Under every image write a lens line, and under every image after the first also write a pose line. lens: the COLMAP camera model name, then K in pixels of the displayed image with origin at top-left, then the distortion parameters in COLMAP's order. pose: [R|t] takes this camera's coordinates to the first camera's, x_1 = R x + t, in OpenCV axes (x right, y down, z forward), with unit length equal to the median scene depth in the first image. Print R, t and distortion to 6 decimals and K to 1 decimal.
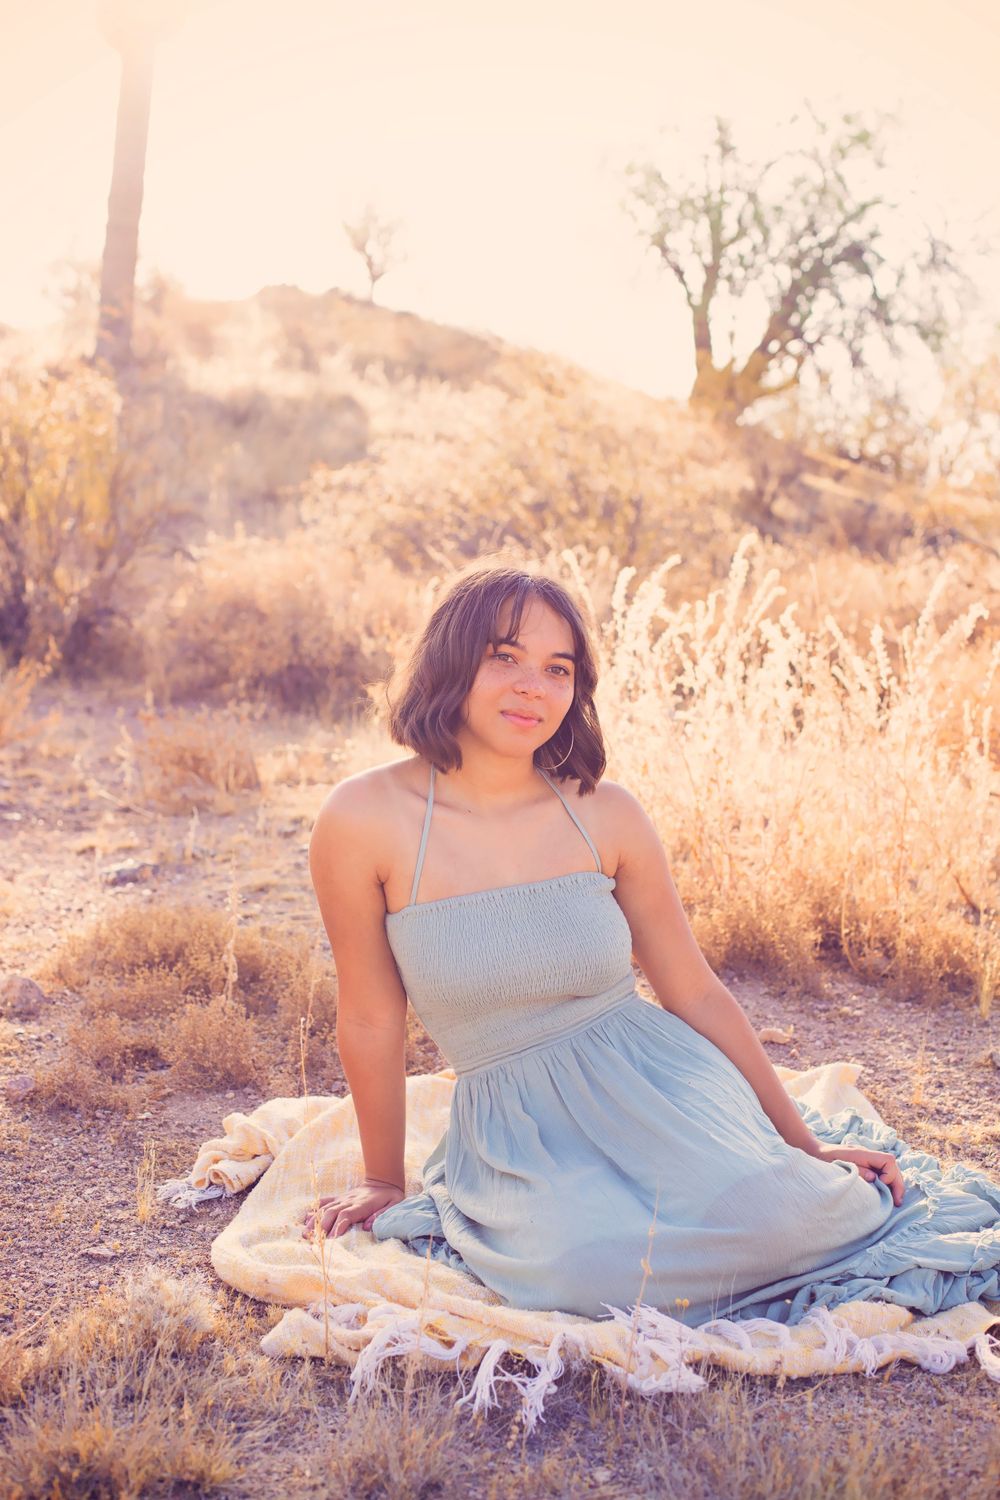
lens RADIAL K [[2162.7, 0, 500.1], [0, 2162.7, 779.8], [0, 0, 1]] dist [-0.145492, 0.110723]
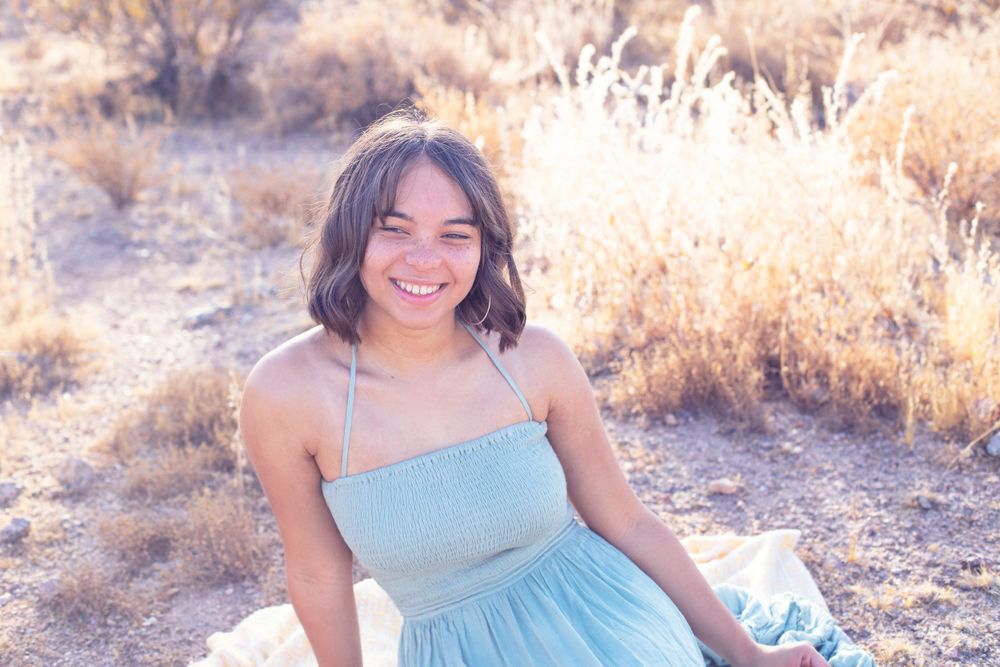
lens RADIAL K [[1425.0, 0, 500.0], [0, 1425.0, 333.5], [0, 0, 1]] dist [-0.142666, 0.112078]
pose [[0.996887, -0.057134, -0.054324, 0.053529], [0.064374, 0.987695, 0.142529, -0.070016], [0.045512, -0.145583, 0.988299, 0.261491]]
